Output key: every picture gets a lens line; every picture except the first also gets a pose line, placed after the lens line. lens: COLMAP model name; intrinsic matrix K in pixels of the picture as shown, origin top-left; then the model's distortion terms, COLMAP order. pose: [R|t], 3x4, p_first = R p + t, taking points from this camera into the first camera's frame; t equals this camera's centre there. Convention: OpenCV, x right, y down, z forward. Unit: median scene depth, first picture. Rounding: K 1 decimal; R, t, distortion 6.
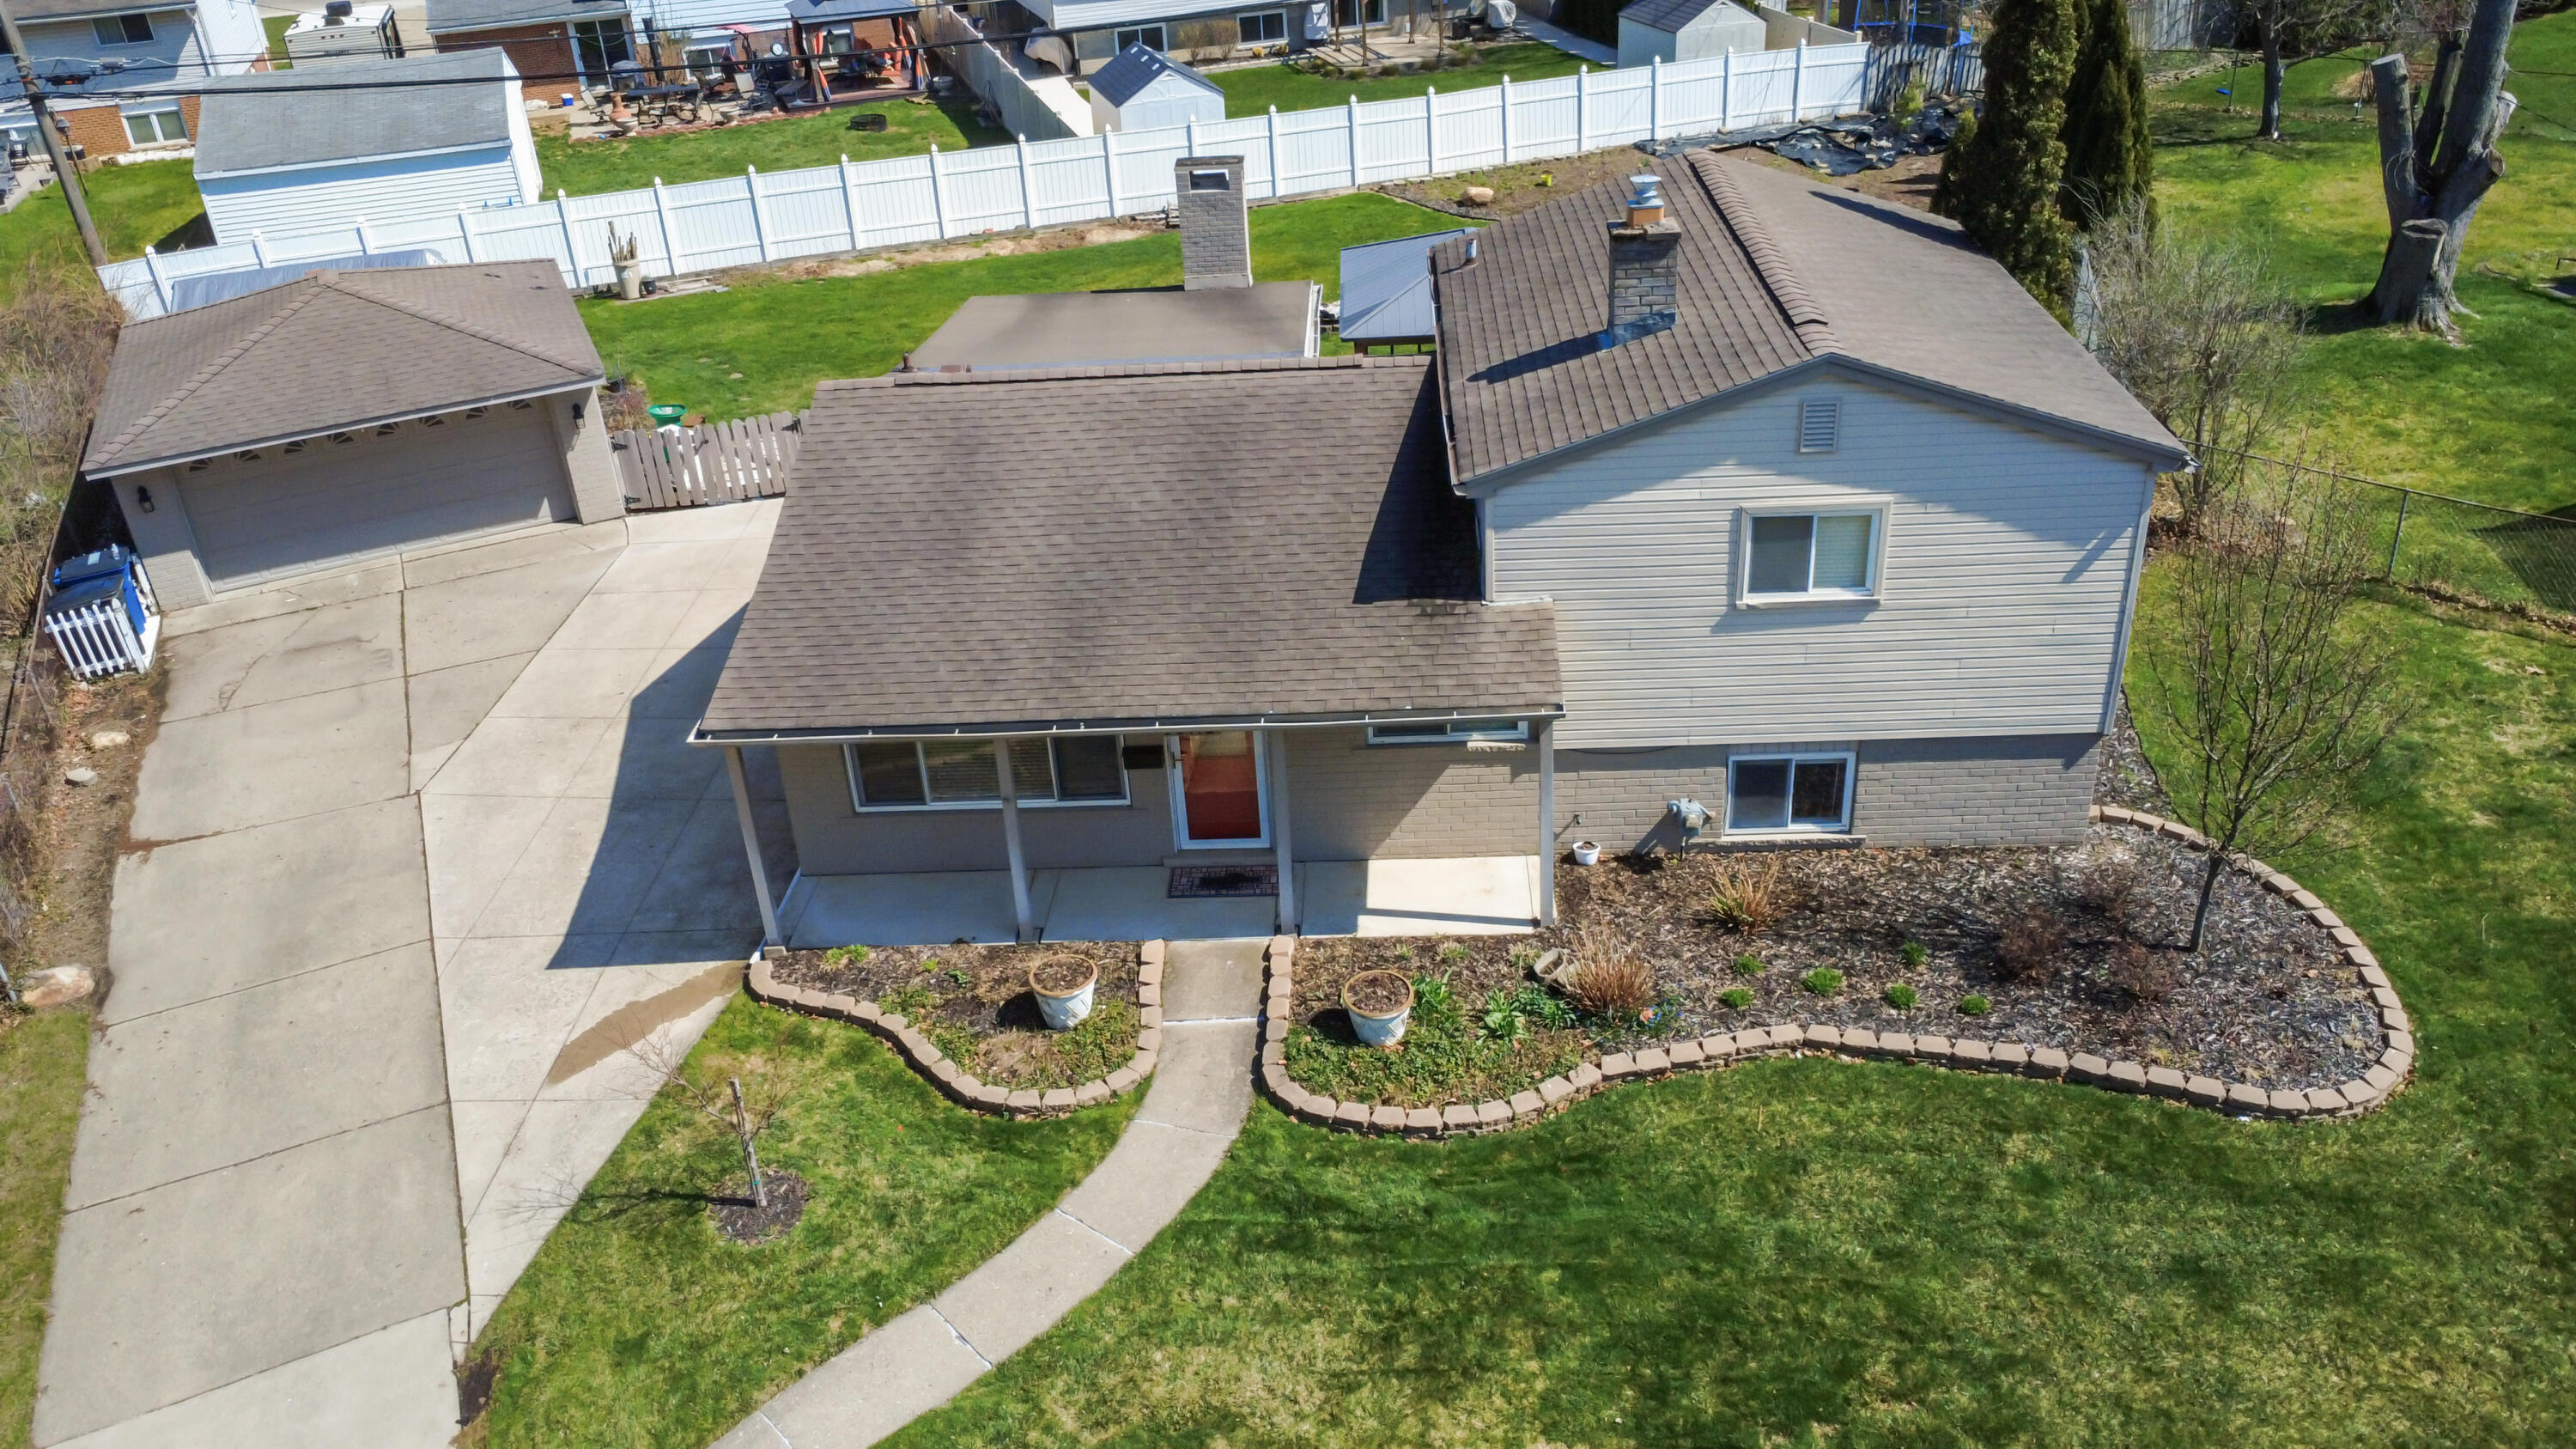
lens RADIAL K [[1898.0, 0, 1288.0], [0, 1898.0, 724.5], [0, 0, 1]] dist [-0.000170, 0.001295]
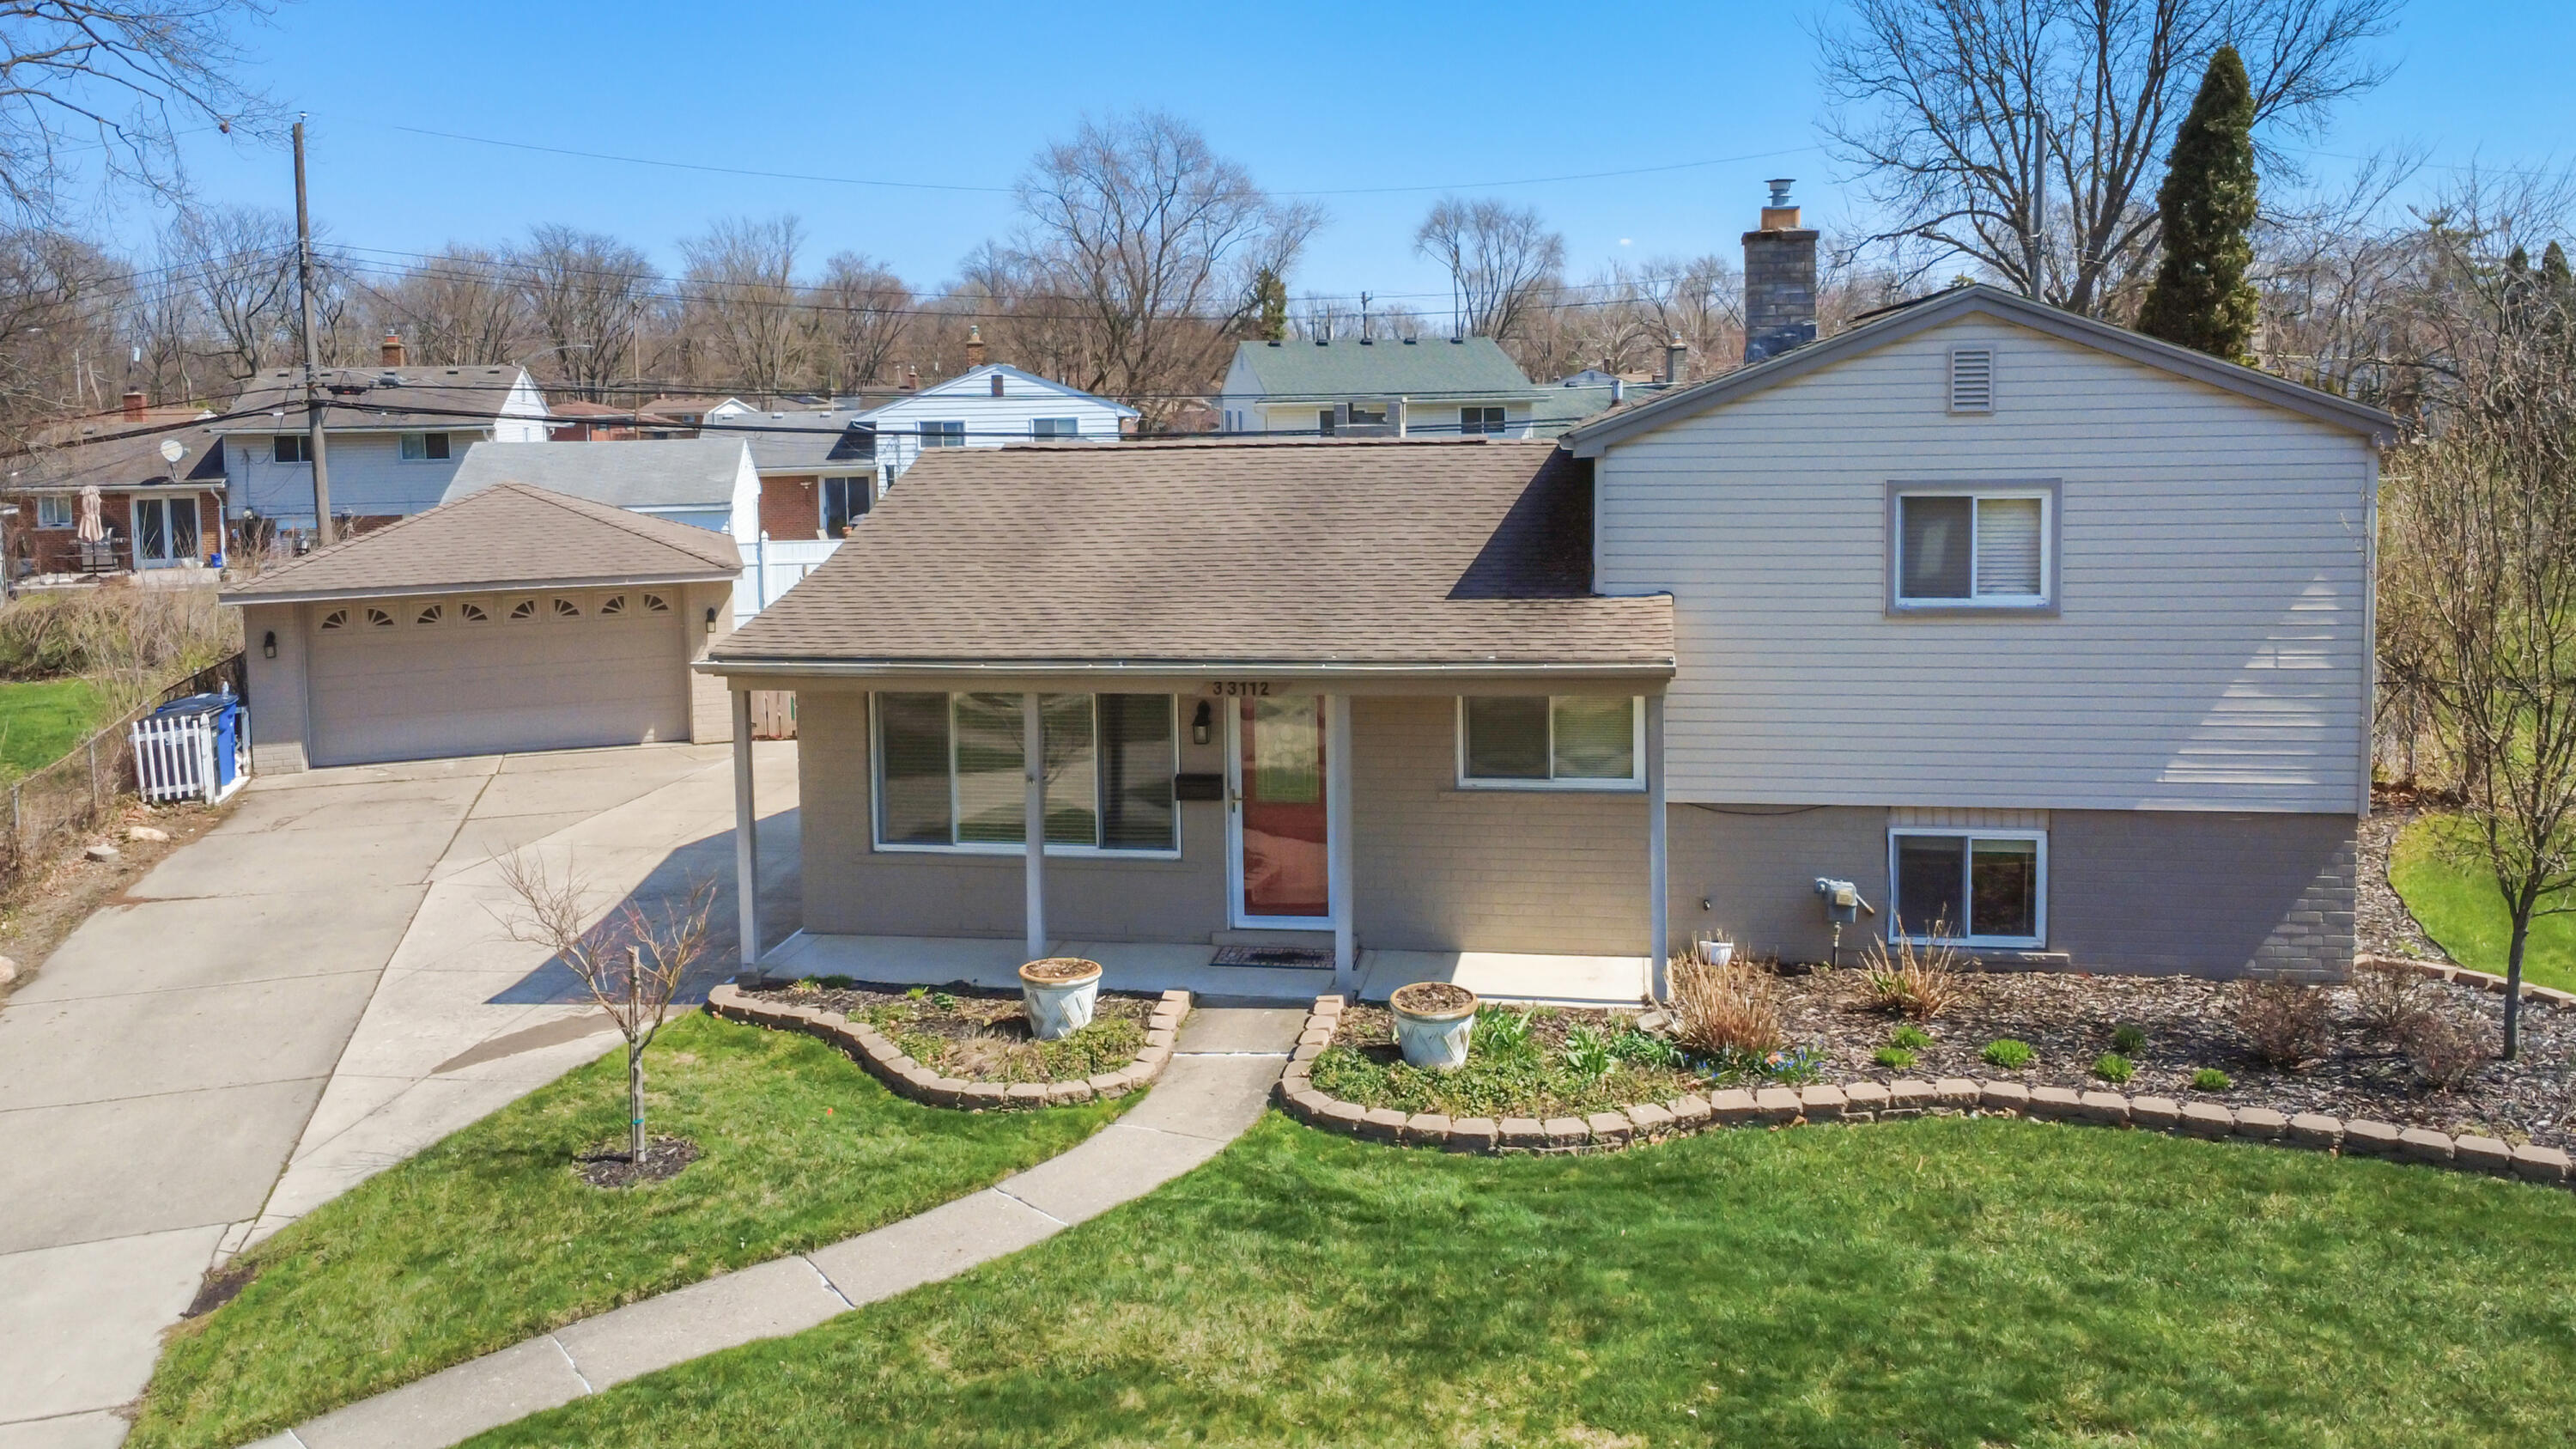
lens RADIAL K [[1942.8, 0, 1315.0], [0, 1942.8, 723.0], [0, 0, 1]] dist [0.003044, -0.003811]
pose [[0.990434, 0.061829, -0.123357, 0.096352], [-0.106016, 0.913195, -0.393491, 0.381944], [0.088320, 0.402805, 0.911015, 0.206274]]
